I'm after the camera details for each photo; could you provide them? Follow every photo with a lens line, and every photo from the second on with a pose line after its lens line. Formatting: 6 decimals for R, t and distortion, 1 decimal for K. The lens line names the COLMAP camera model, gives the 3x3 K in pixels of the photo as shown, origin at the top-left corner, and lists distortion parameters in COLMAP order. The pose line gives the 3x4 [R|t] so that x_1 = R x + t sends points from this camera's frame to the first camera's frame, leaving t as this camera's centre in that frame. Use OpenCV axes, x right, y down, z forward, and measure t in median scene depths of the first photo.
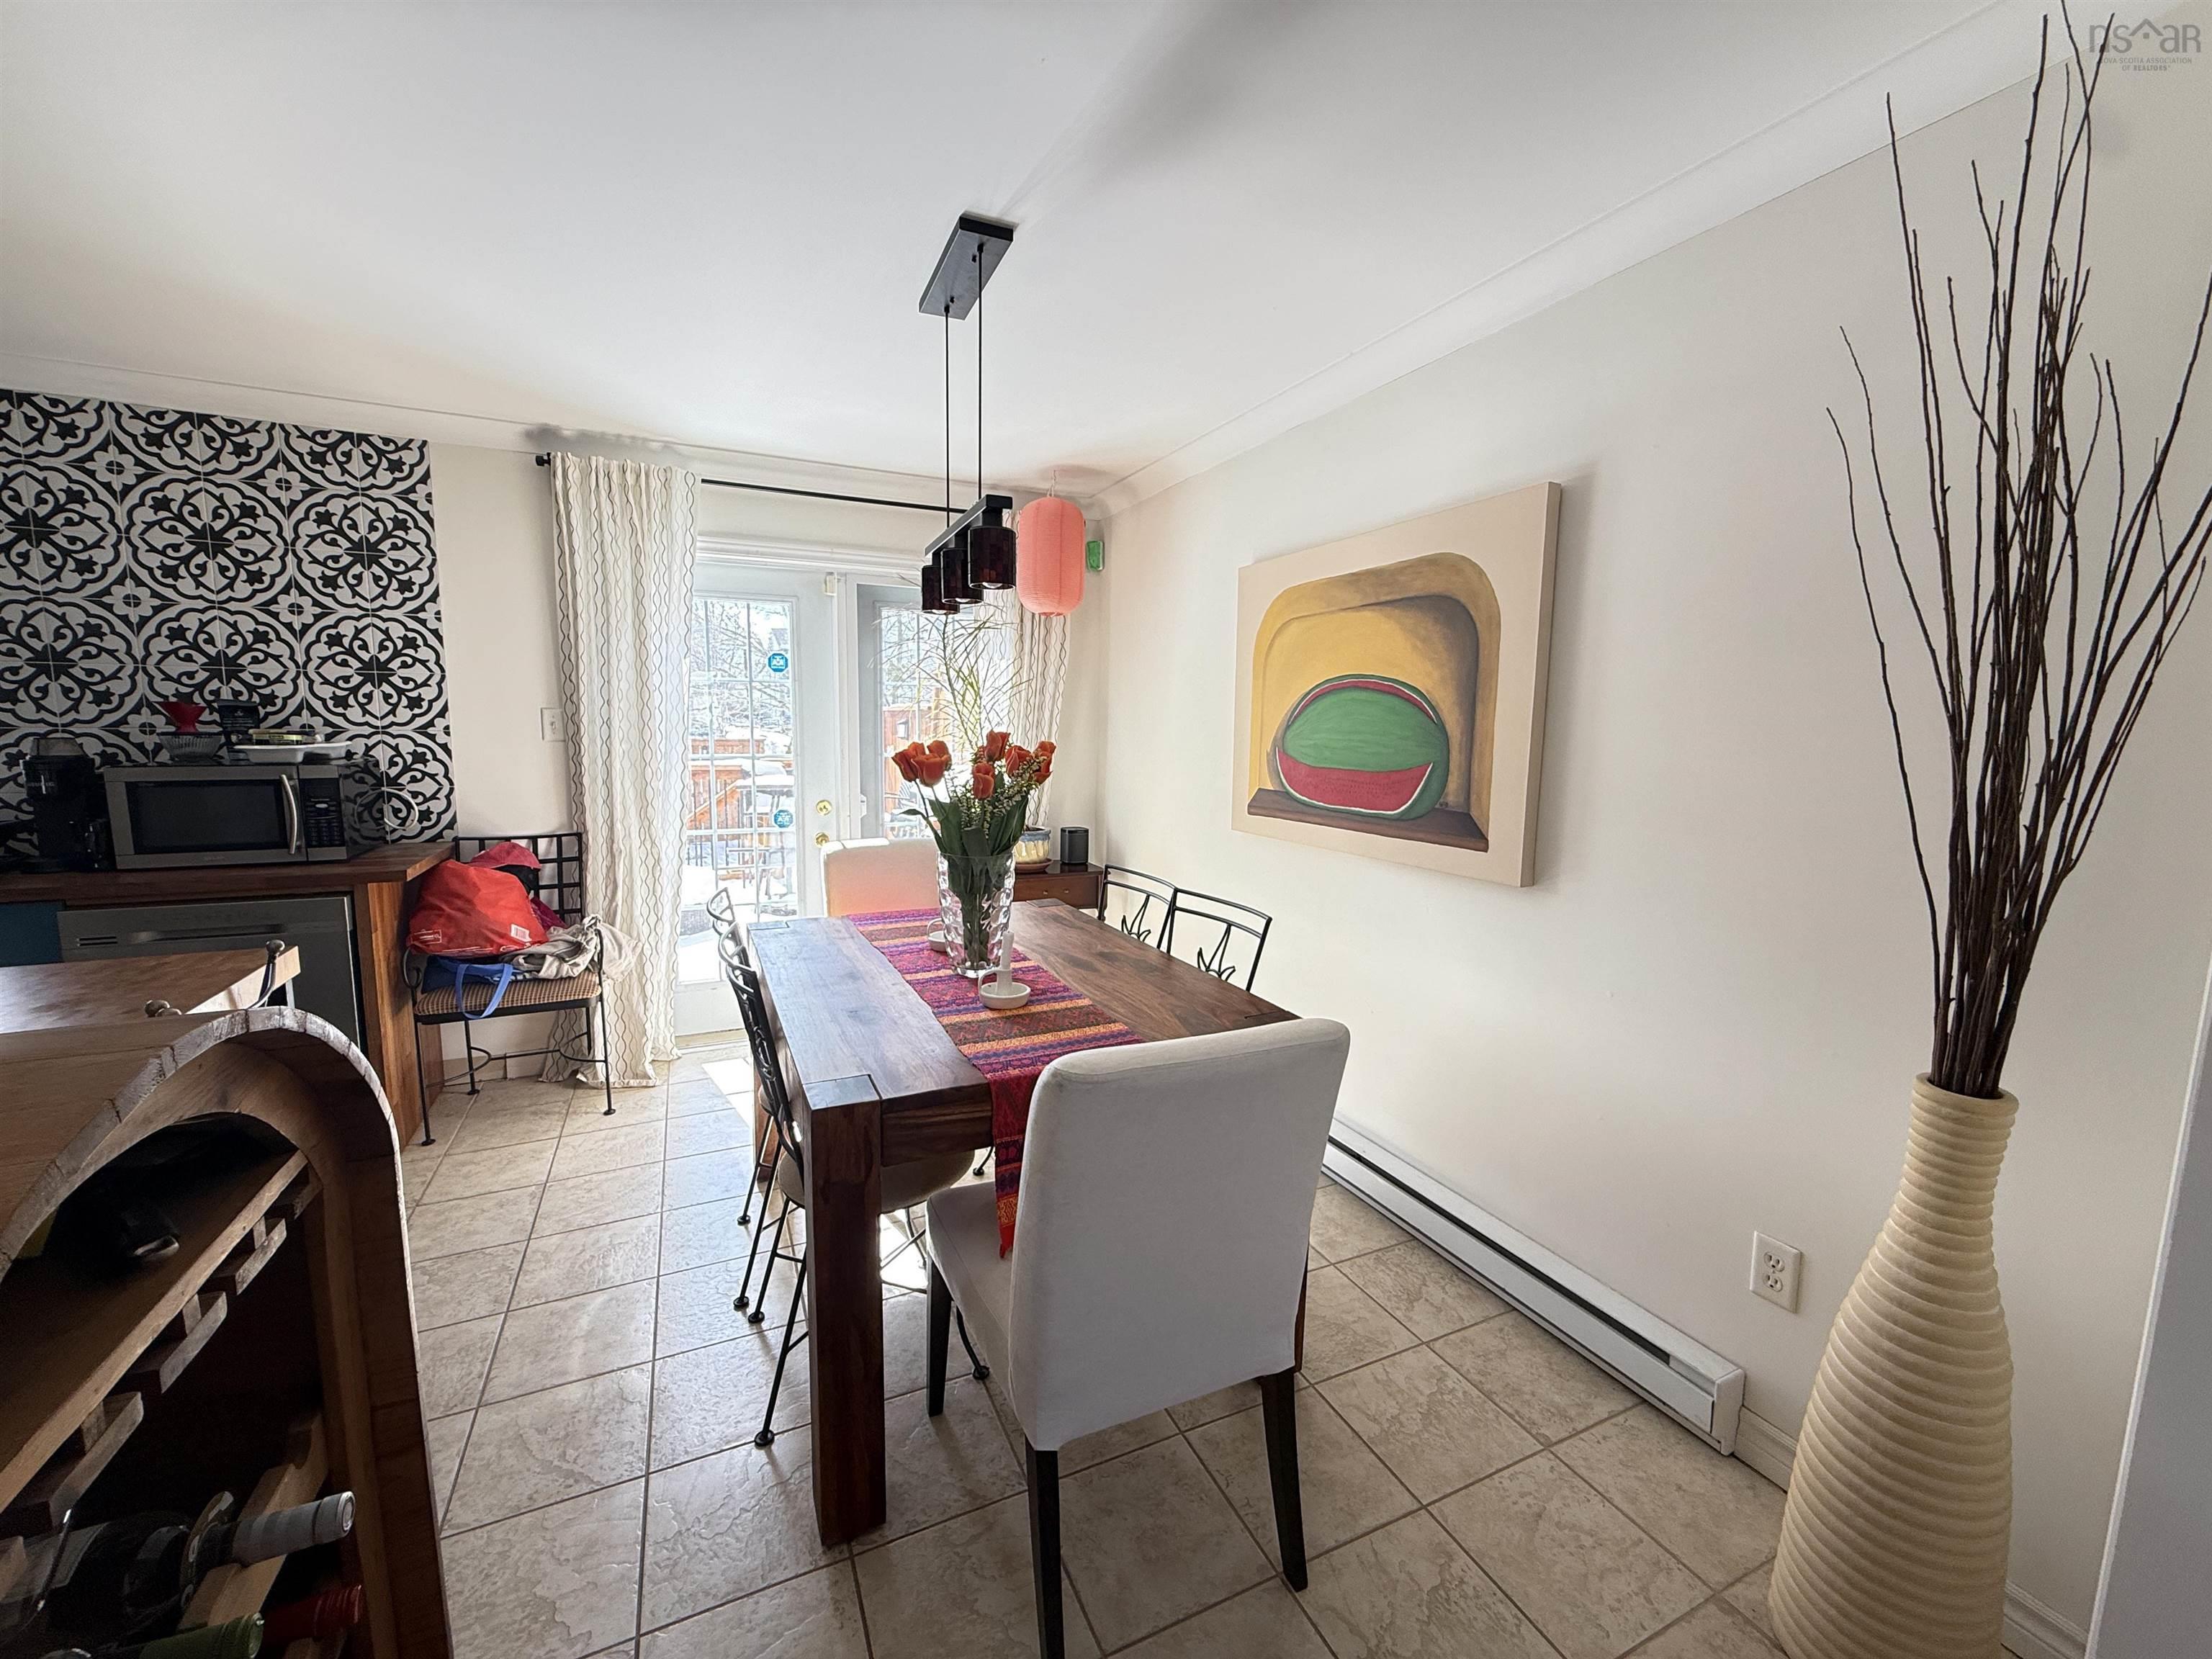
lens RADIAL K [[878.9, 0, 1097.3], [0, 878.9, 828.4], [0, 0, 1]] dist [0.000736, -0.000088]
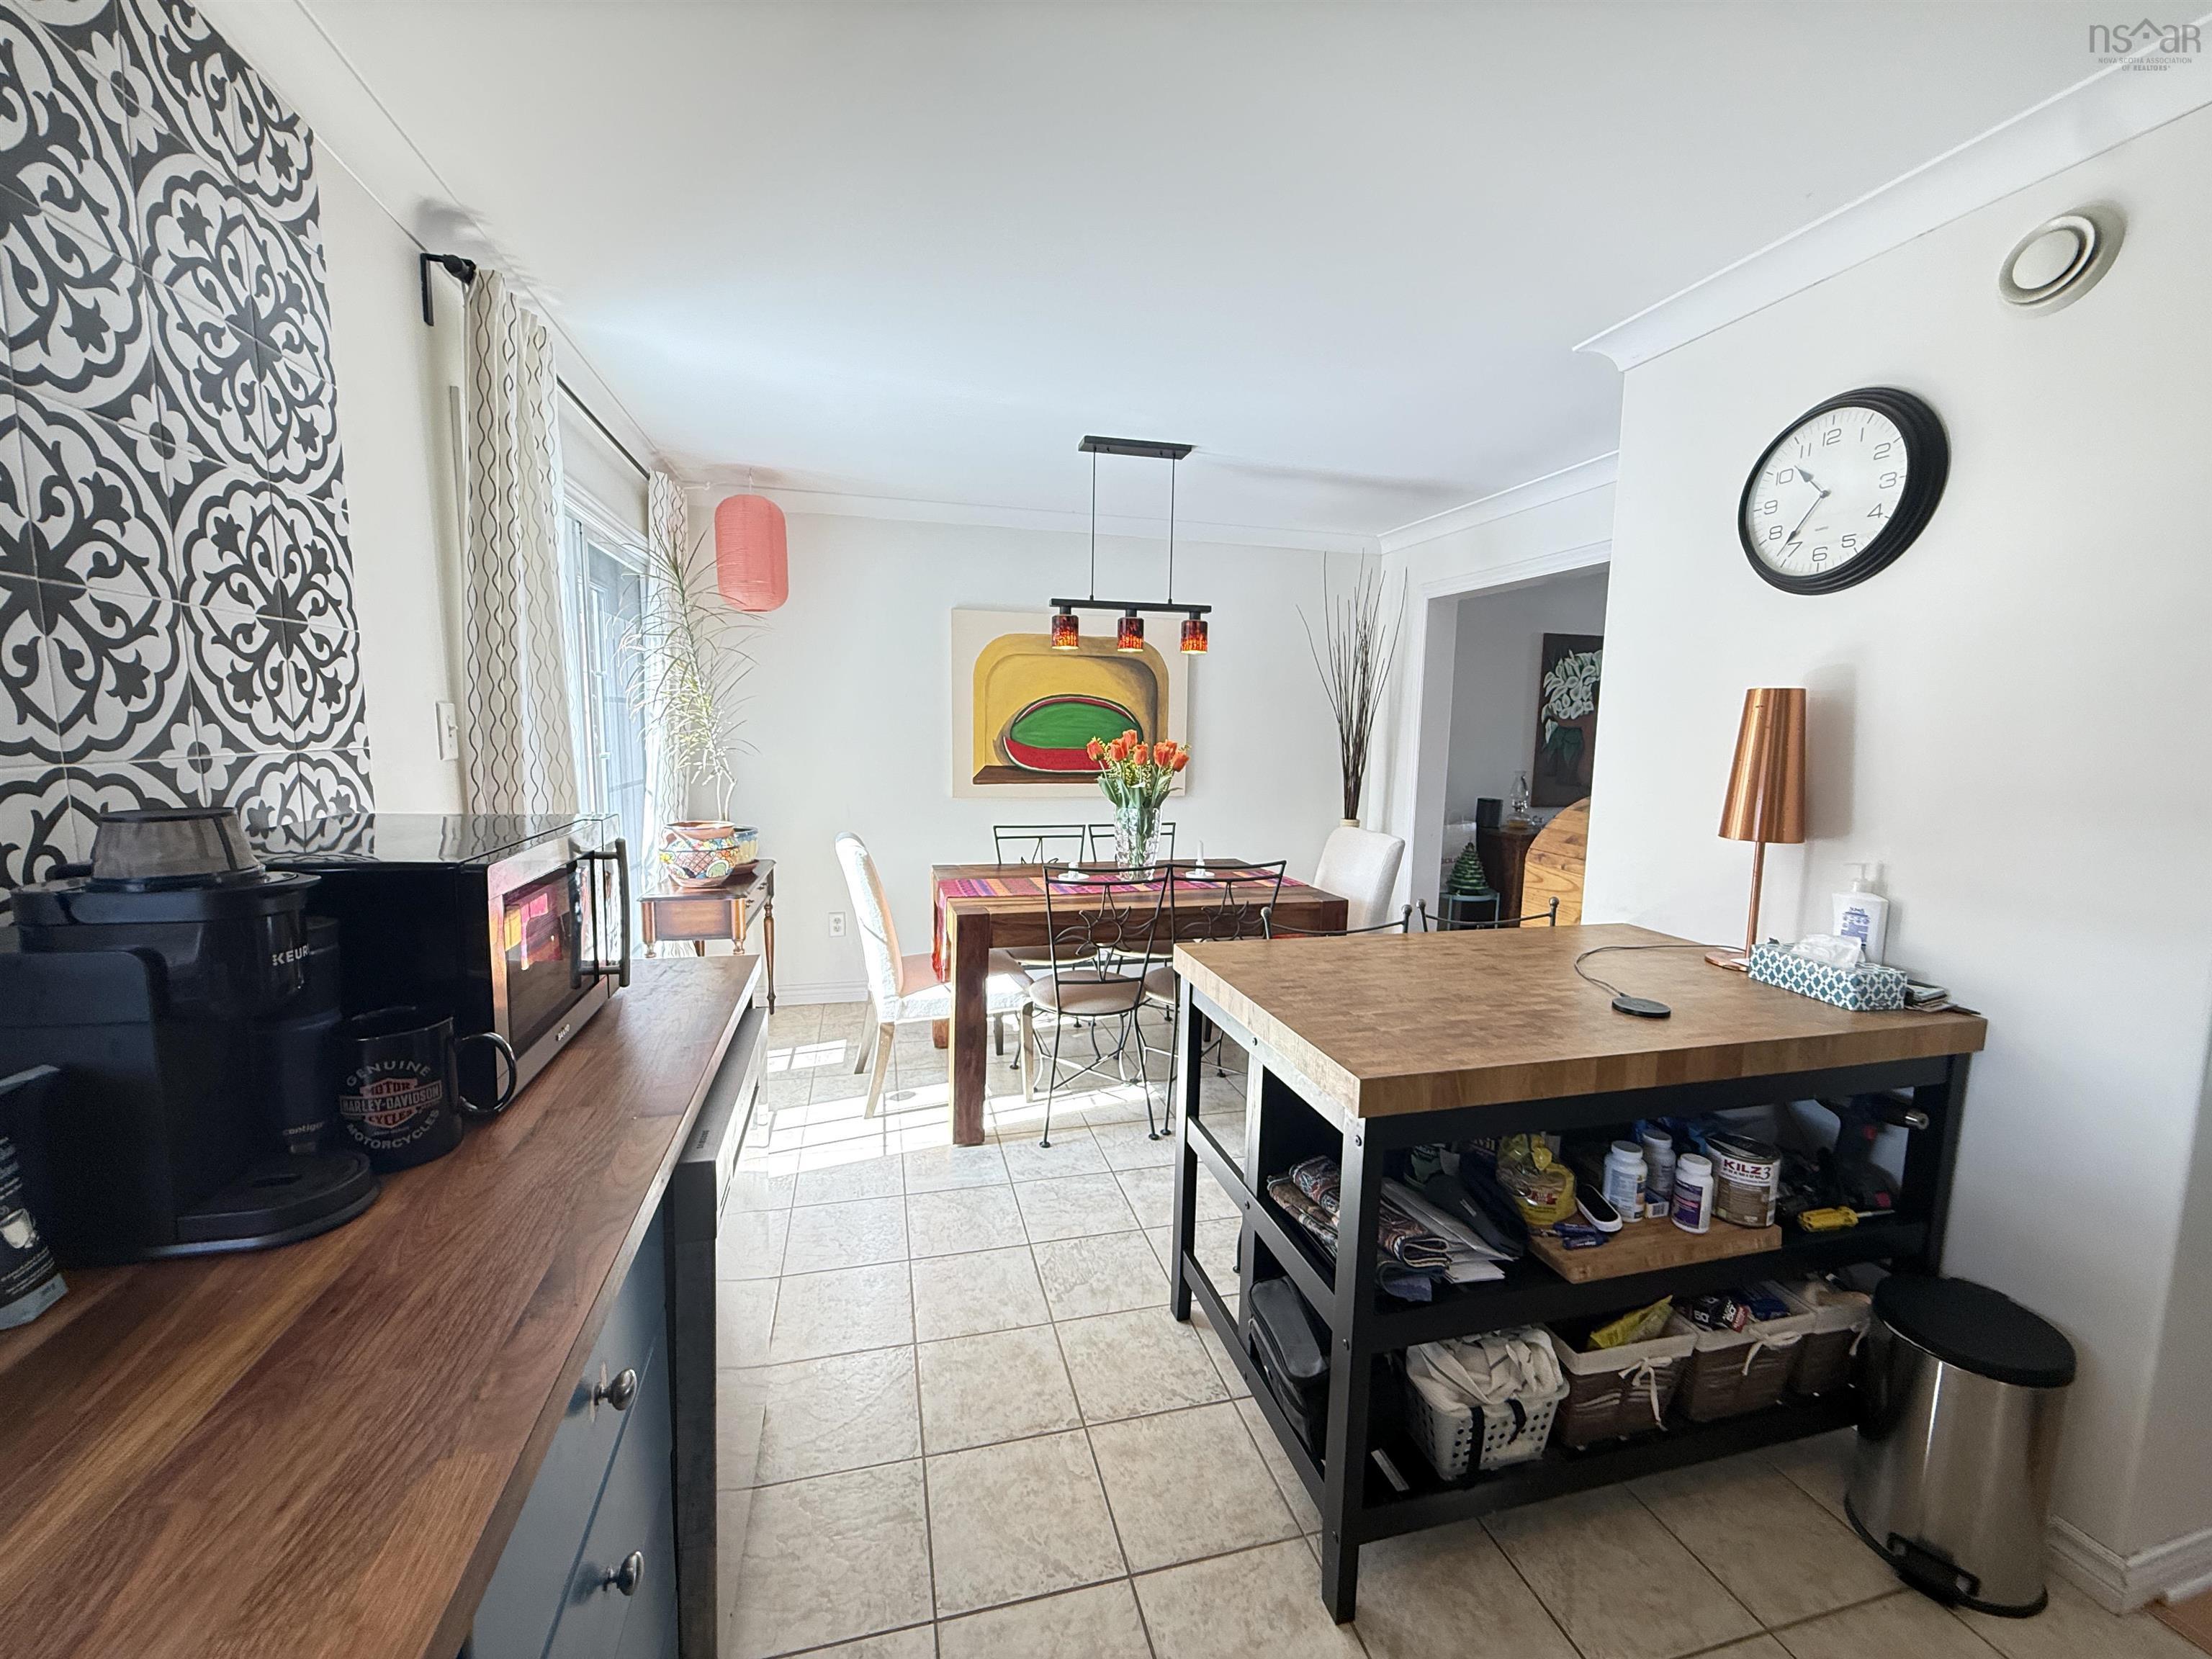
lens RADIAL K [[878.9, 0, 1099.6], [0, 878.9, 828.6], [0, 0, 1]] dist [0.000736, -0.000088]
pose [[0.180471, -0.127611, 0.975267, -1.214115], [0.101936, 0.988635, 0.110497, -0.083796], [-0.978284, 0.079473, 0.191428, 0.538977]]
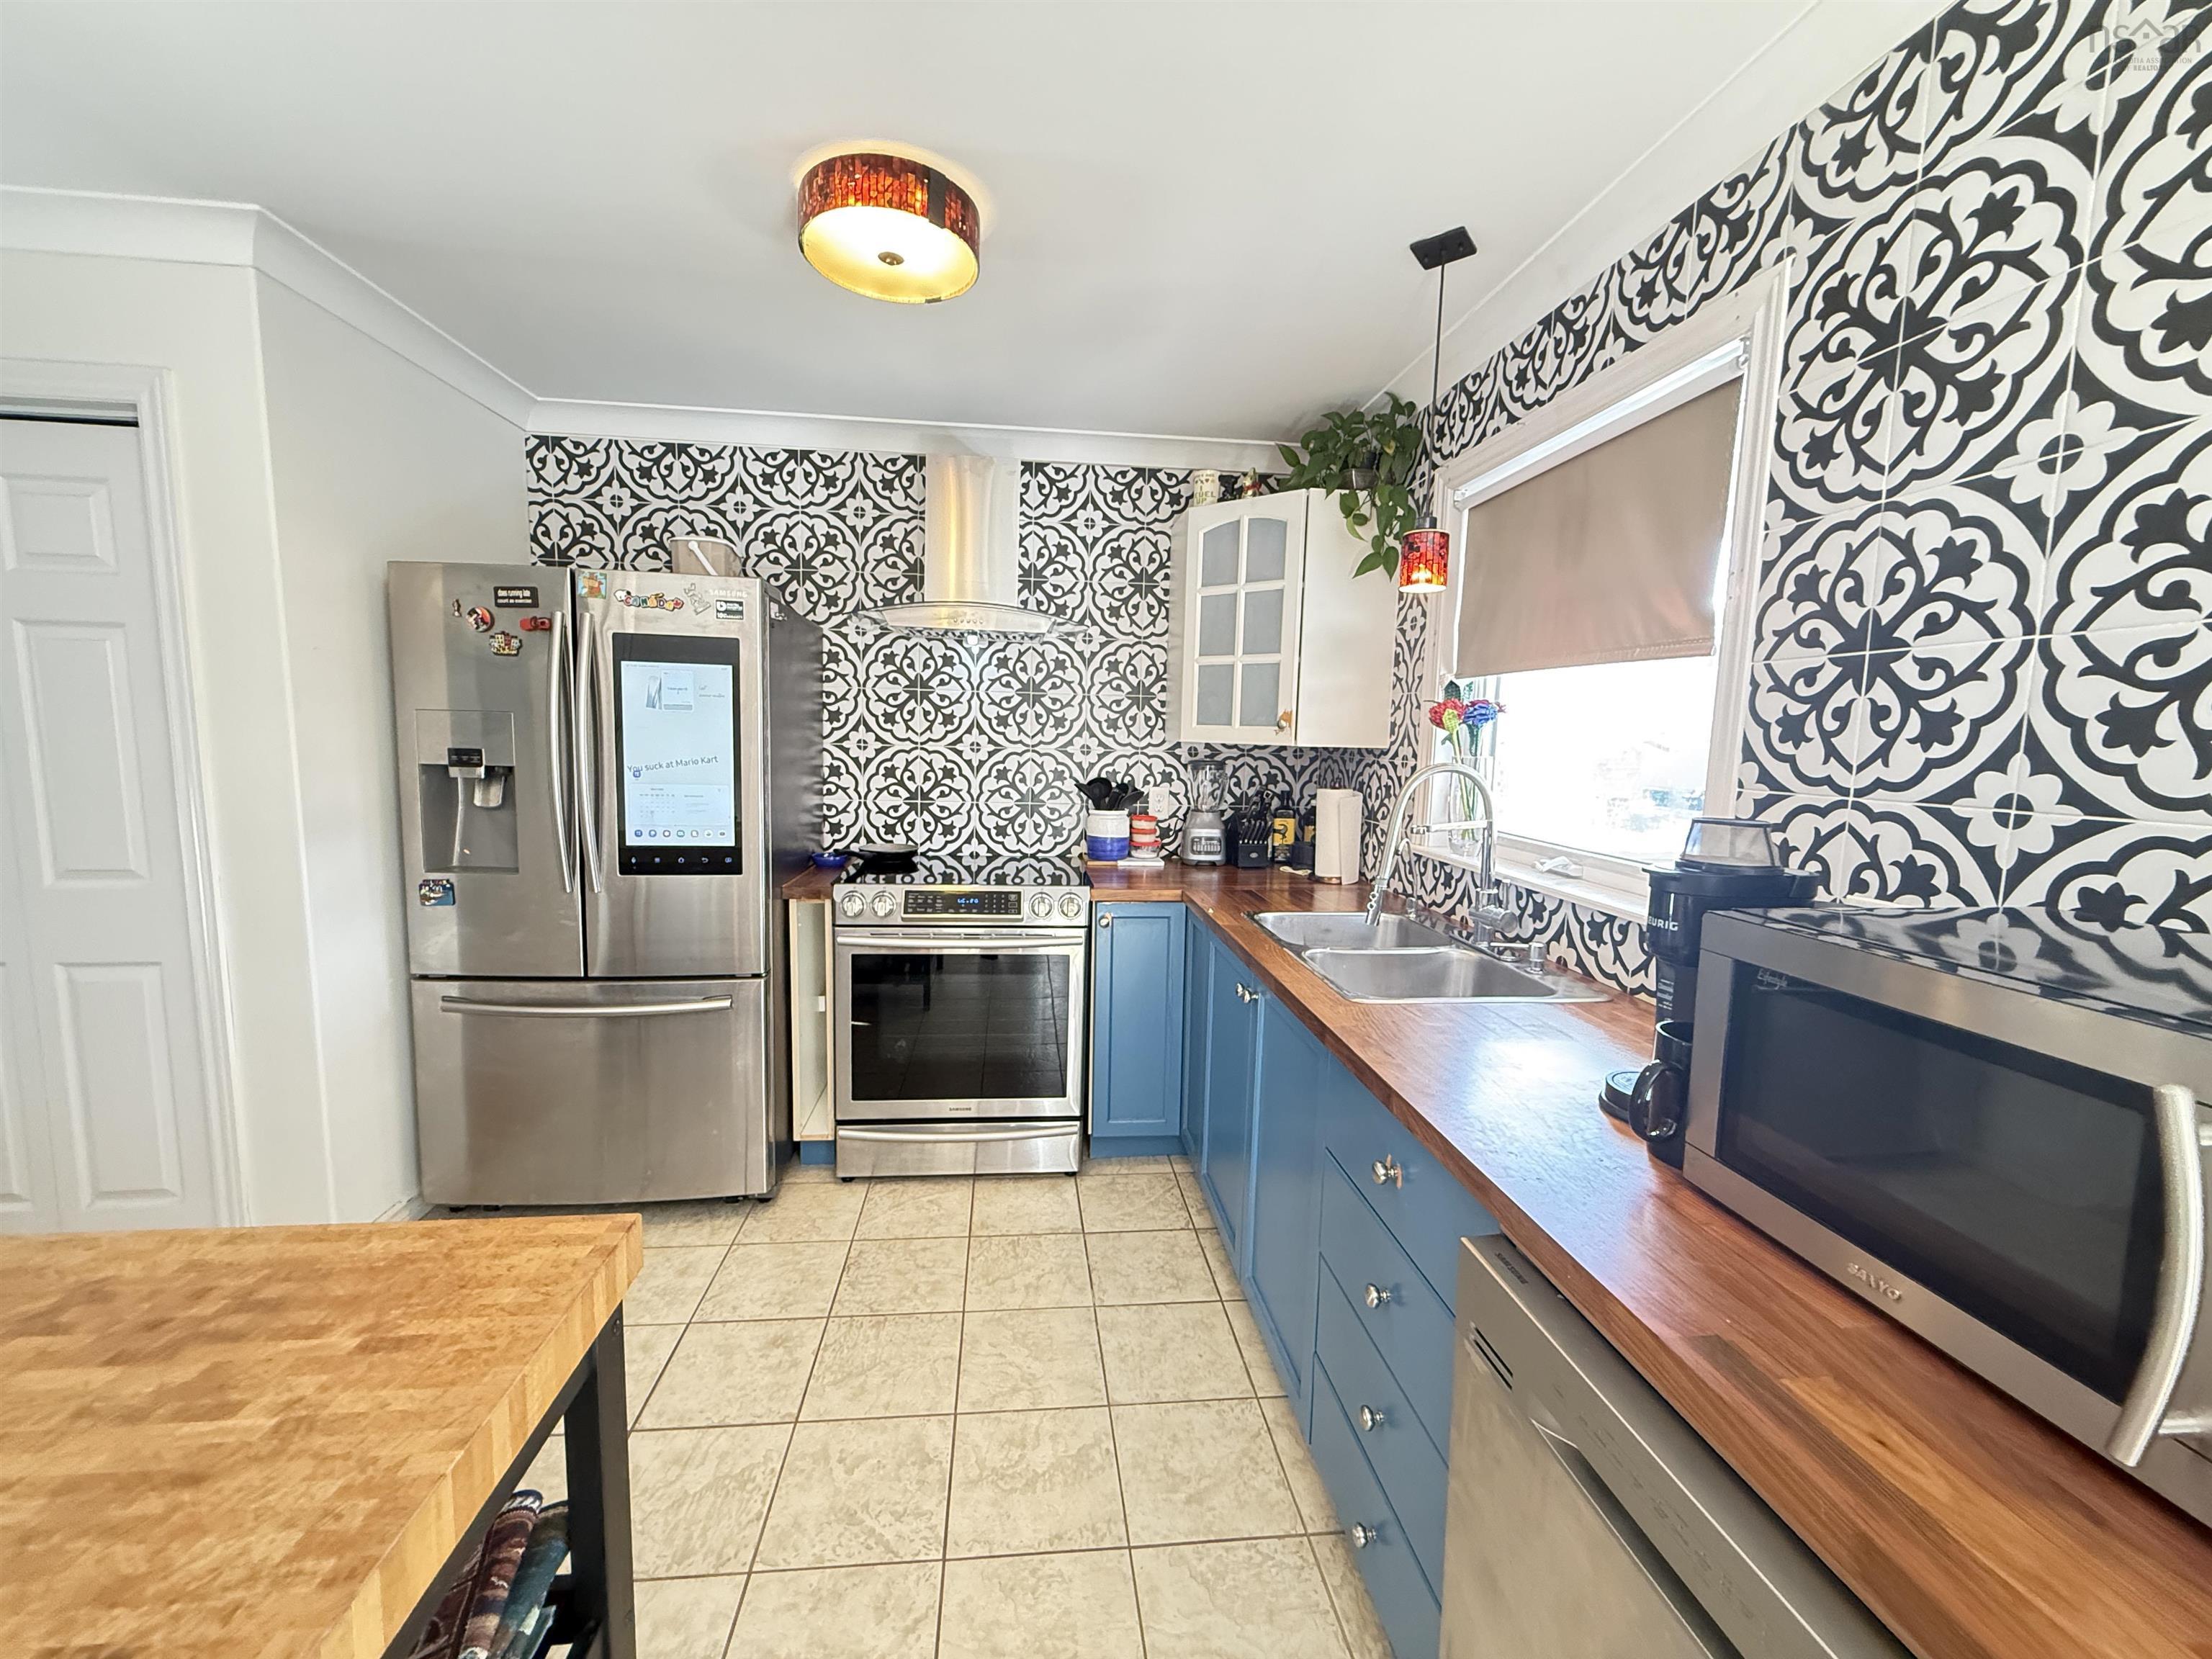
lens RADIAL K [[878.9, 0, 1097.0], [0, 878.9, 827.5], [0, 0, 1]] dist [0.000736, -0.000088]
pose [[-0.329719, 0.080346, -0.940654, -0.581340], [-0.140367, 0.981125, 0.133004, -0.096693], [0.933586, 0.175891, -0.312218, 0.721099]]
